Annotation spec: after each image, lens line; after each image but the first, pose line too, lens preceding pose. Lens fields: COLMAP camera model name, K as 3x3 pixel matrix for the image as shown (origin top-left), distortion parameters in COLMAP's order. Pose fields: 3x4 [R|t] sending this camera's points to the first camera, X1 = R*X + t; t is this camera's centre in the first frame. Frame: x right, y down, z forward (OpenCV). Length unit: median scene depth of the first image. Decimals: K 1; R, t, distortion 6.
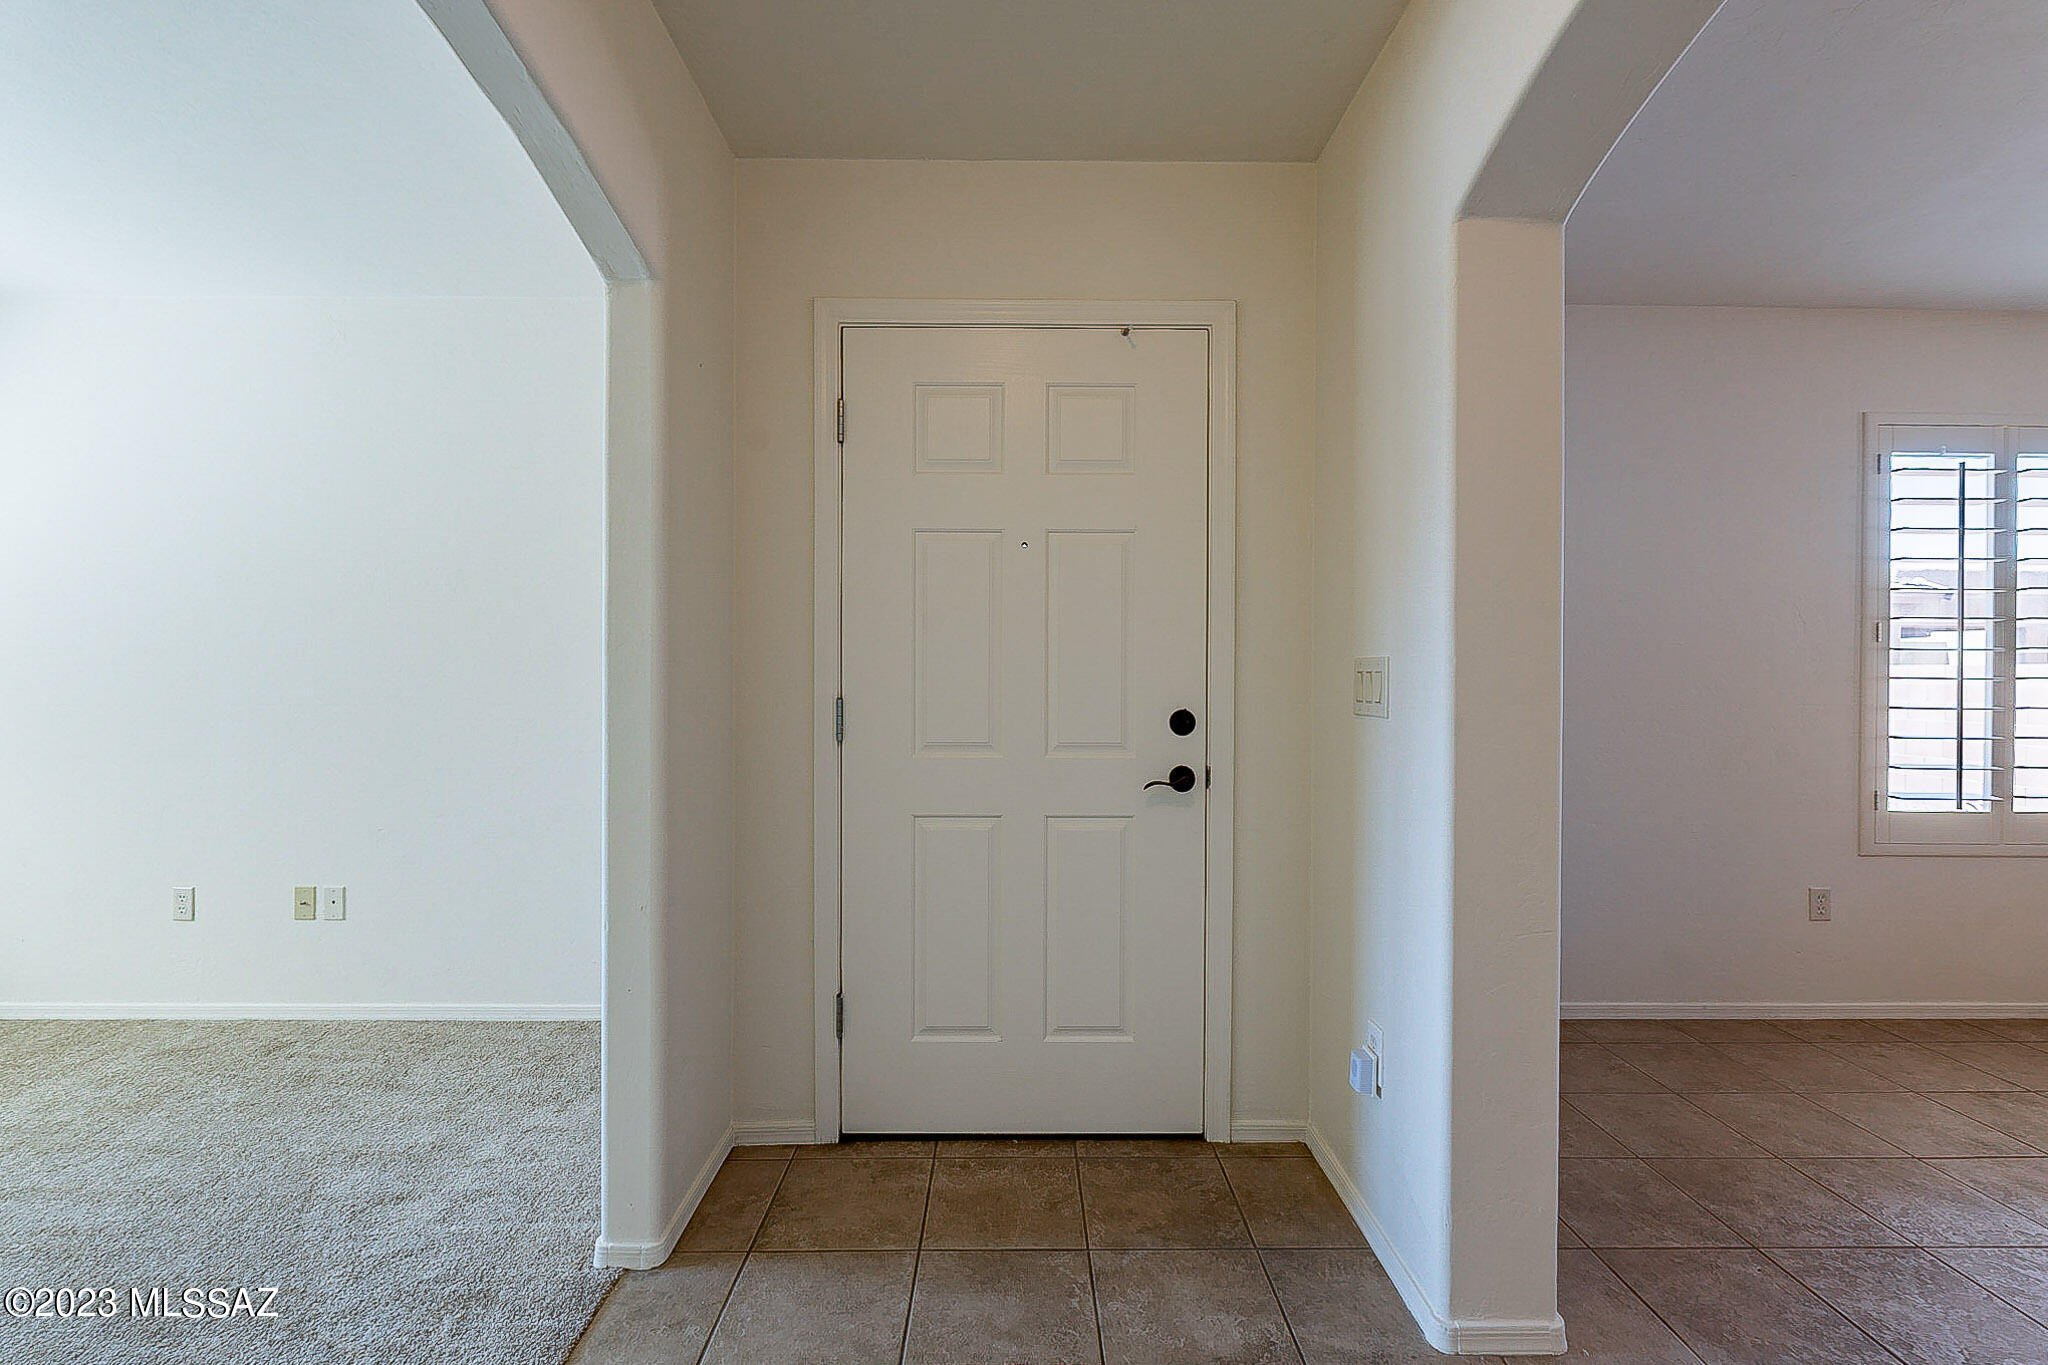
lens RADIAL K [[898.9, 0, 1024.0], [0, 898.9, 682.5], [0, 0, 1]] dist [-0.001762, 0.000782]
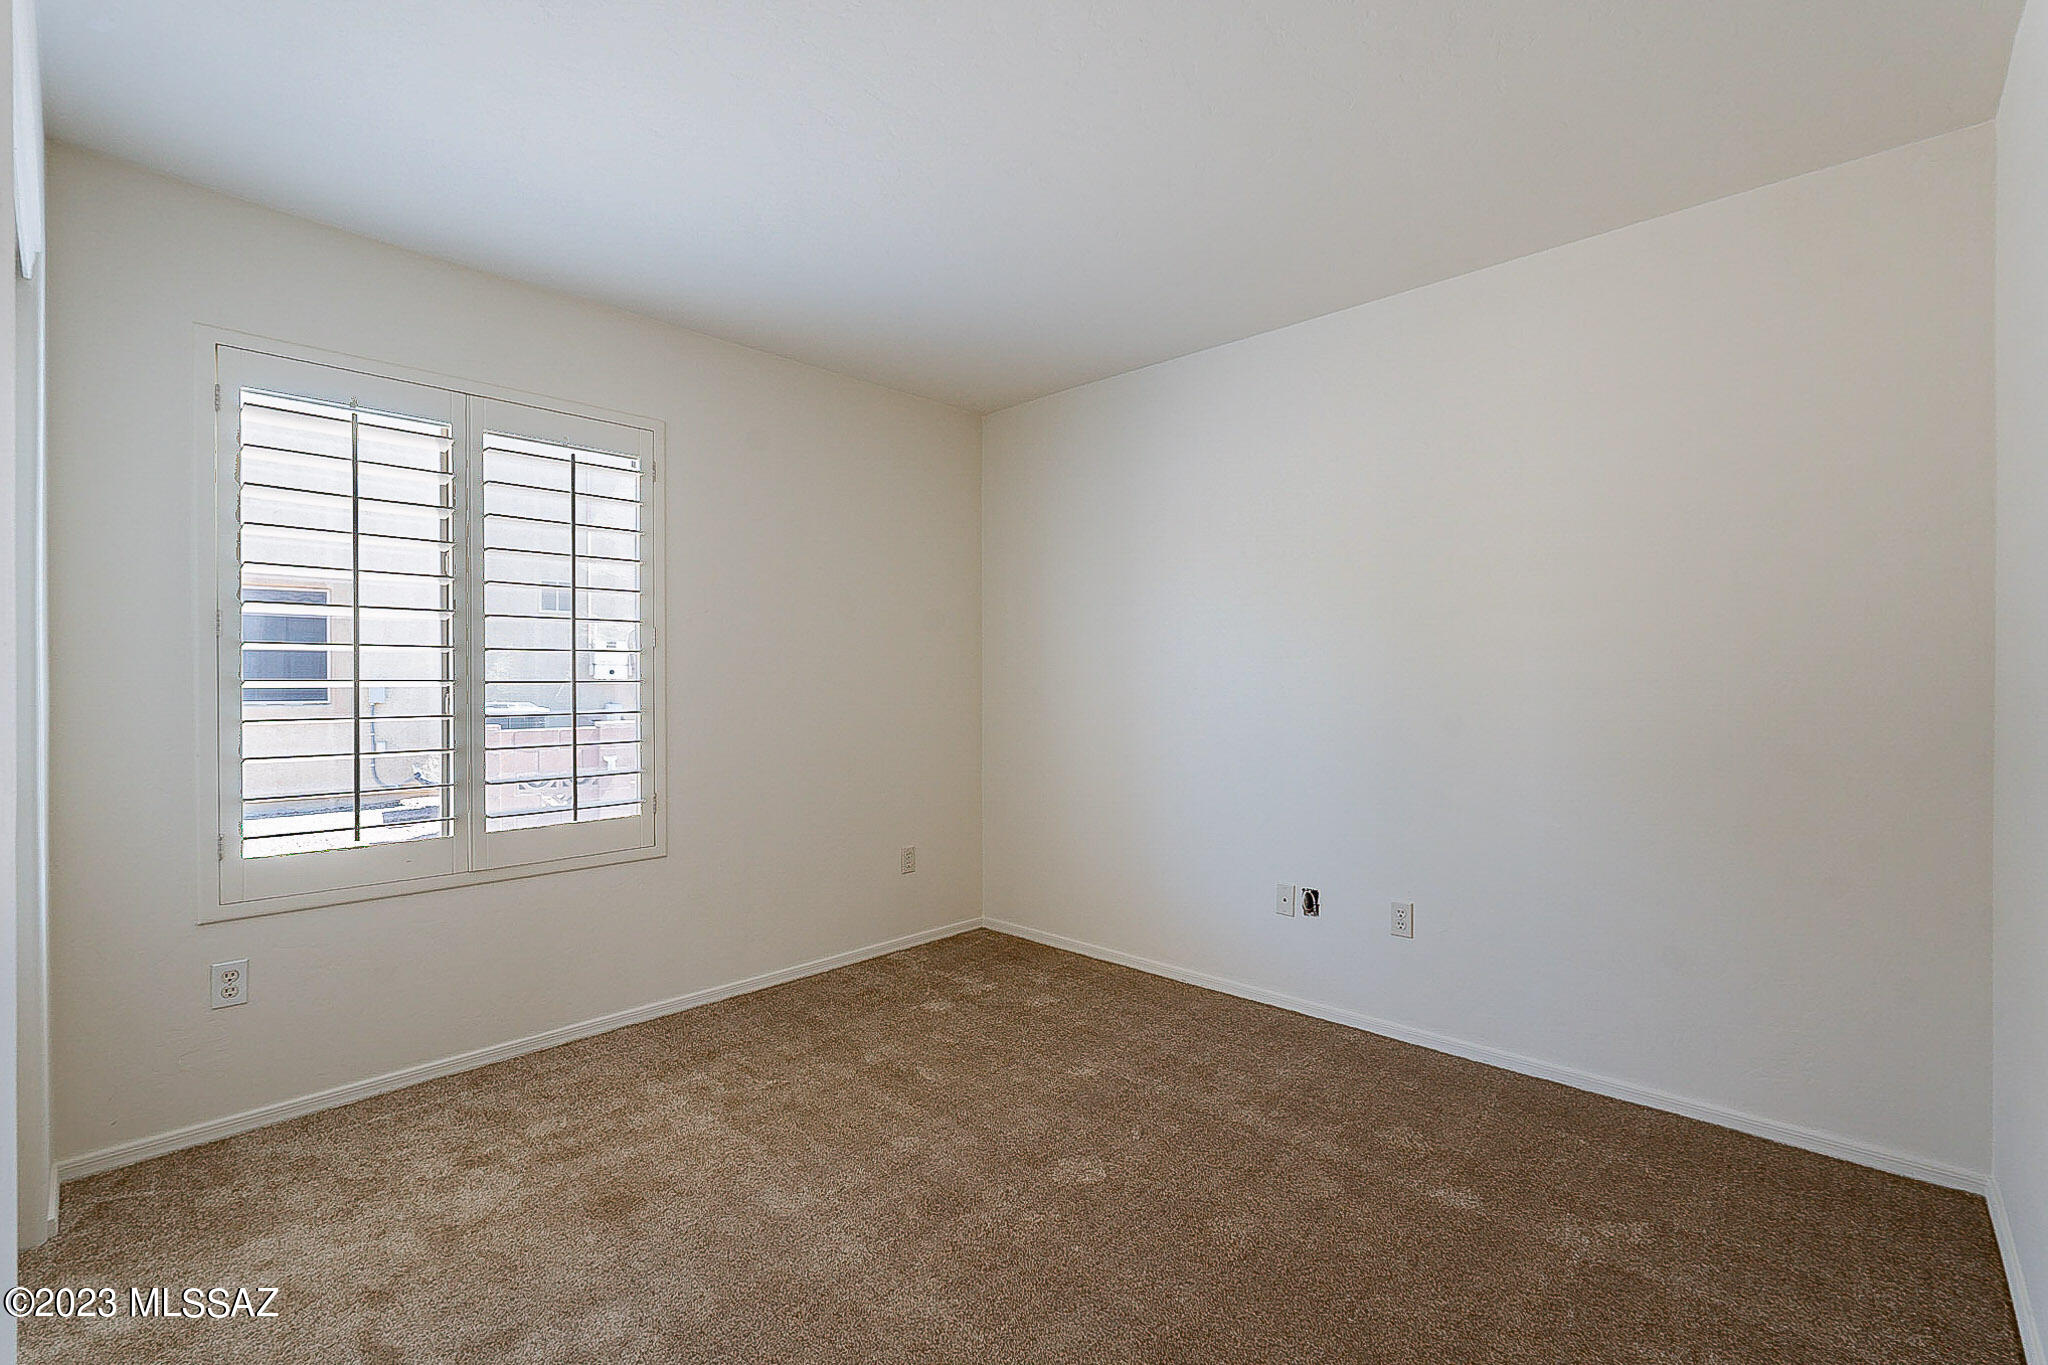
lens RADIAL K [[898.9, 0, 1024.0], [0, 898.9, 682.5], [0, 0, 1]] dist [-0.001762, 0.000782]
pose [[0.683011, -0.000790, 0.730408, 0.281087], [0.005167, 0.999980, -0.003750, 0.000617], [-0.730390, 0.006335, 0.683001, 0.003041]]
